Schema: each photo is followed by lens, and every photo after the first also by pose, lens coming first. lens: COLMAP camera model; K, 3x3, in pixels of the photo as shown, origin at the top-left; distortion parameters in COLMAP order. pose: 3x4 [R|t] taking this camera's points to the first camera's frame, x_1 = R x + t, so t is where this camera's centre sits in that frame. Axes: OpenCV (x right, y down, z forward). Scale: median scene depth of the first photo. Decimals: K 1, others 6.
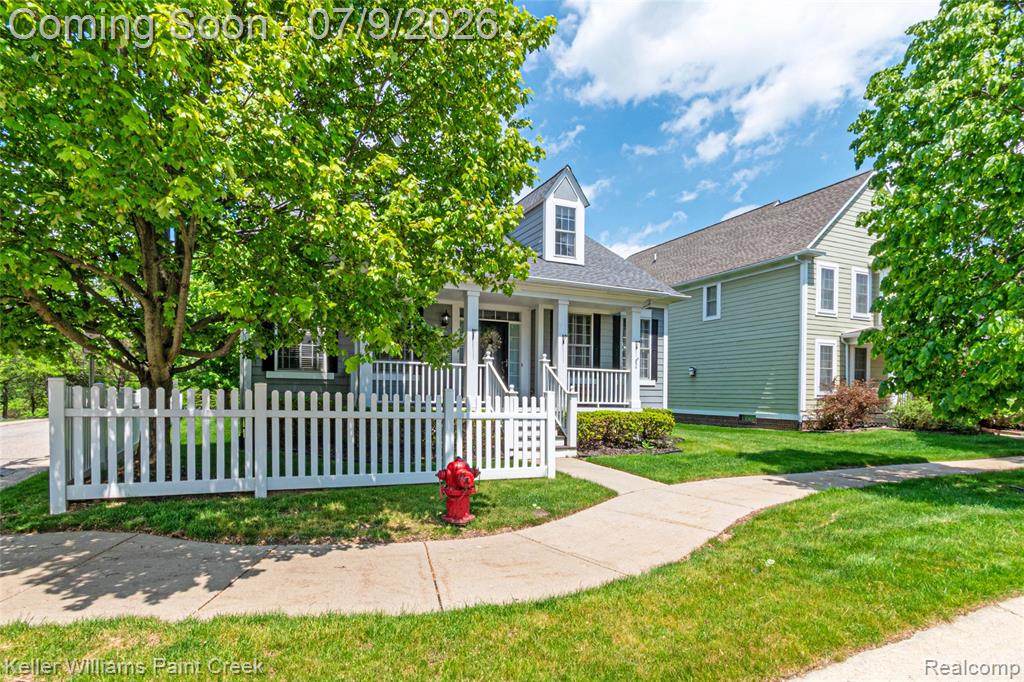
lens RADIAL K [[491.9, 0, 497.7], [0, 491.9, 401.9], [0, 0, 1]] dist [0.000116, 0.000005]
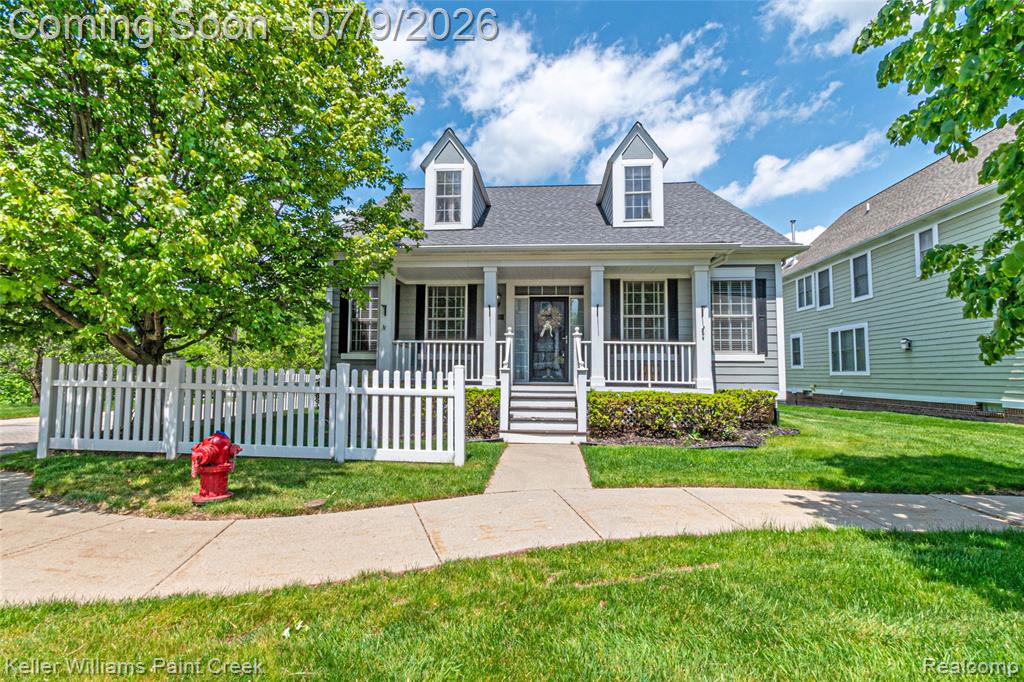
lens RADIAL K [[465.2, 0, 514.1], [0, 465.2, 342.2], [0, 0, 1]] dist [-0.000263, -0.001353]
pose [[0.893228, -0.033795, -0.448332, 0.347275], [-0.006920, 0.996020, -0.088866, 0.006444], [0.449551, 0.082480, 0.889439, 0.176535]]
